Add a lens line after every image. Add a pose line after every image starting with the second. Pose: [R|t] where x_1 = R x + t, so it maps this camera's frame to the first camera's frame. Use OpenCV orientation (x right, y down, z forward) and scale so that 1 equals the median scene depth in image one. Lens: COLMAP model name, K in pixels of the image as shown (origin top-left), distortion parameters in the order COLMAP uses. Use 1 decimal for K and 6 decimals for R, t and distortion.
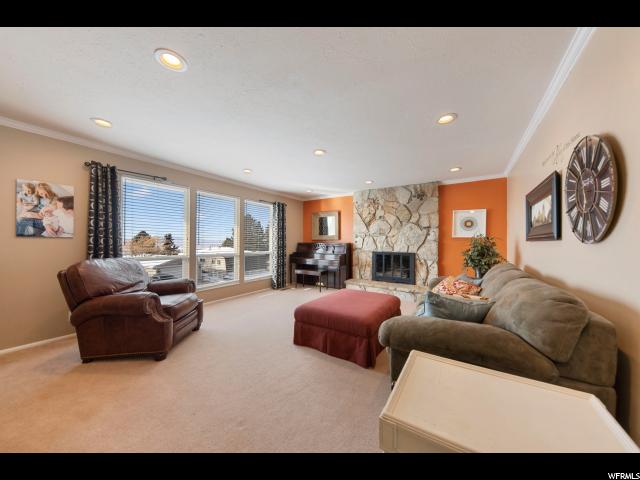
lens RADIAL K [[219.9, 0, 318.9], [0, 219.9, 242.1], [0, 0, 1]] dist [0.000489, 0.000047]
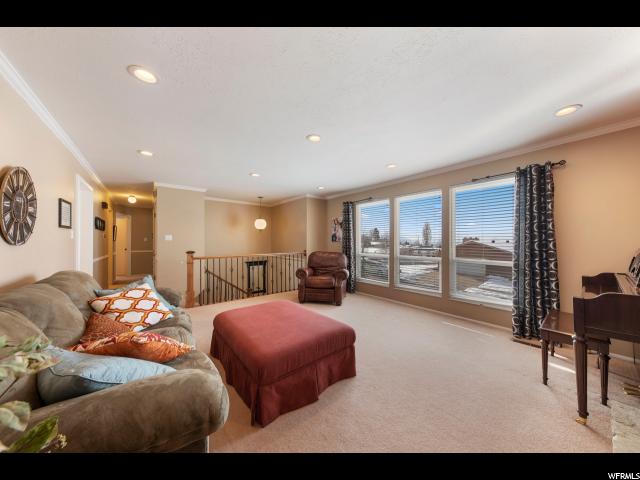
lens RADIAL K [[219.9, 0, 318.9], [0, 219.9, 242.1], [0, 0, 1]] dist [0.000489, 0.000047]
pose [[-0.328742, -0.000141, -0.944420, 0.921413], [-0.002292, 0.999997, 0.000649, -0.014526], [0.944417, 0.002378, -0.328741, 1.469870]]
